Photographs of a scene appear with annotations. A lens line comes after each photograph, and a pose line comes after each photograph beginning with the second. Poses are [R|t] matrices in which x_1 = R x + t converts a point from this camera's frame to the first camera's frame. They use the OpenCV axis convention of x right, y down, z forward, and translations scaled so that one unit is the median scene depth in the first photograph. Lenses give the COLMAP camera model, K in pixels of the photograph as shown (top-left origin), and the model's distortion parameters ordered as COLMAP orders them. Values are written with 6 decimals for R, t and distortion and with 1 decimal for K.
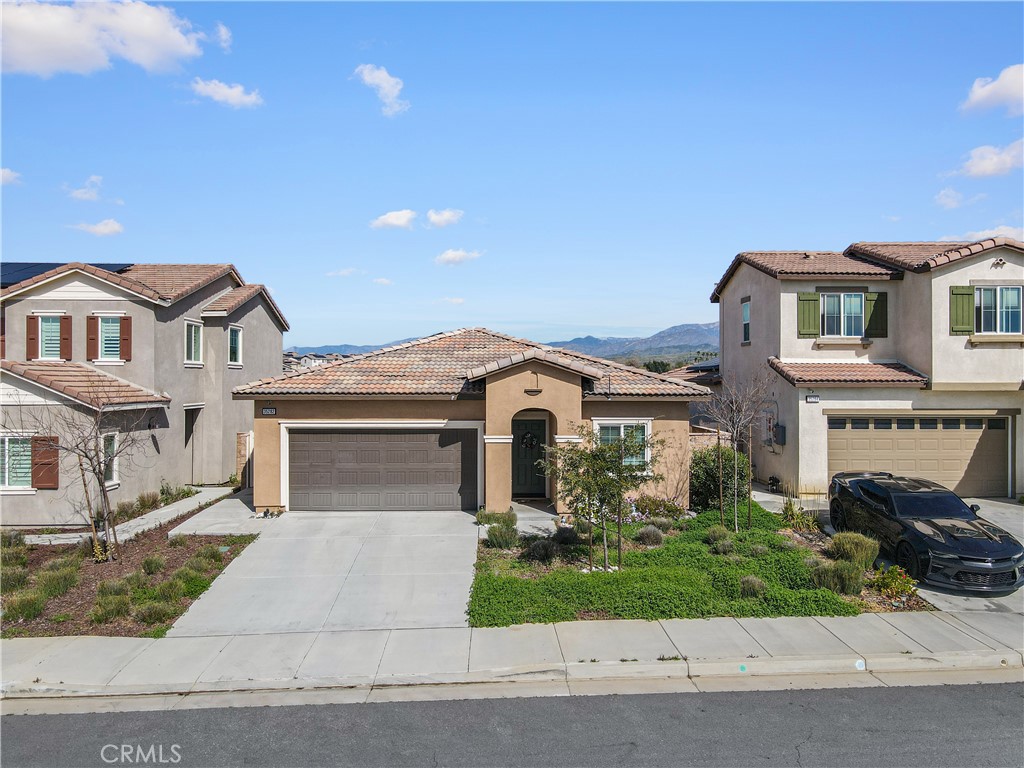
lens RADIAL K [[750.7, 0, 505.7], [0, 750.7, 377.4], [0, 0, 1]] dist [0.016896, 0.005345]
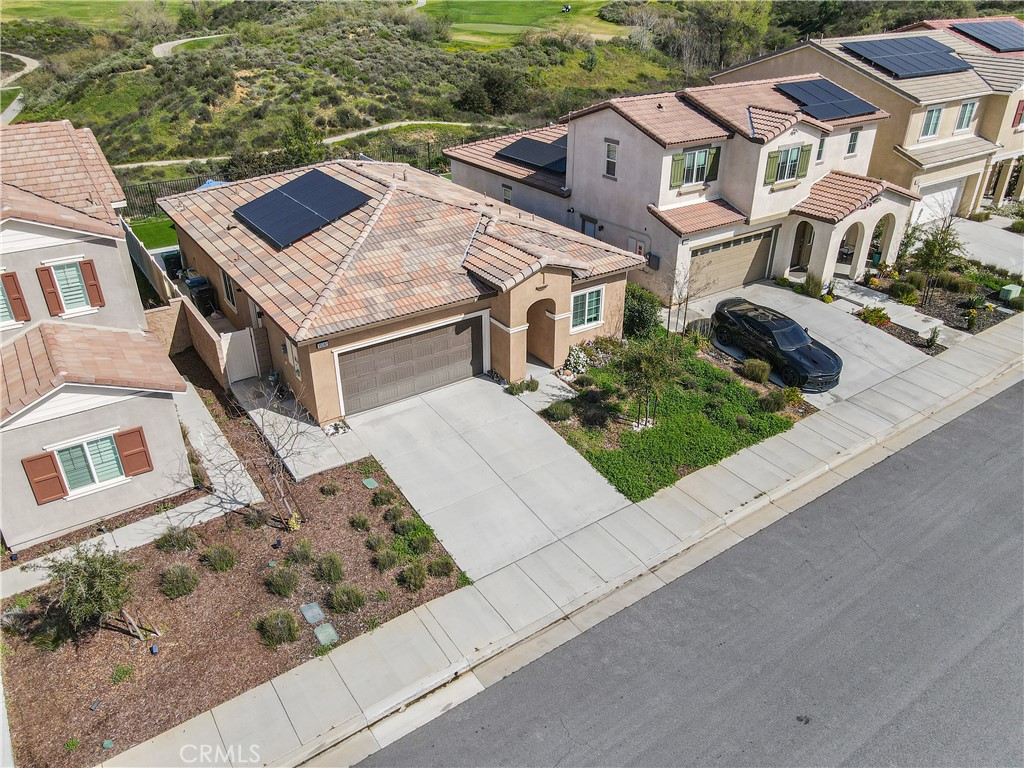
lens RADIAL K [[750.7, 0, 505.7], [0, 750.7, 377.4], [0, 0, 1]] dist [0.016896, 0.005345]
pose [[0.843096, -0.259091, 0.471233, -0.612144], [0.003961, 0.879253, 0.476339, -0.425656], [-0.537748, -0.399734, 0.742321, 0.038884]]
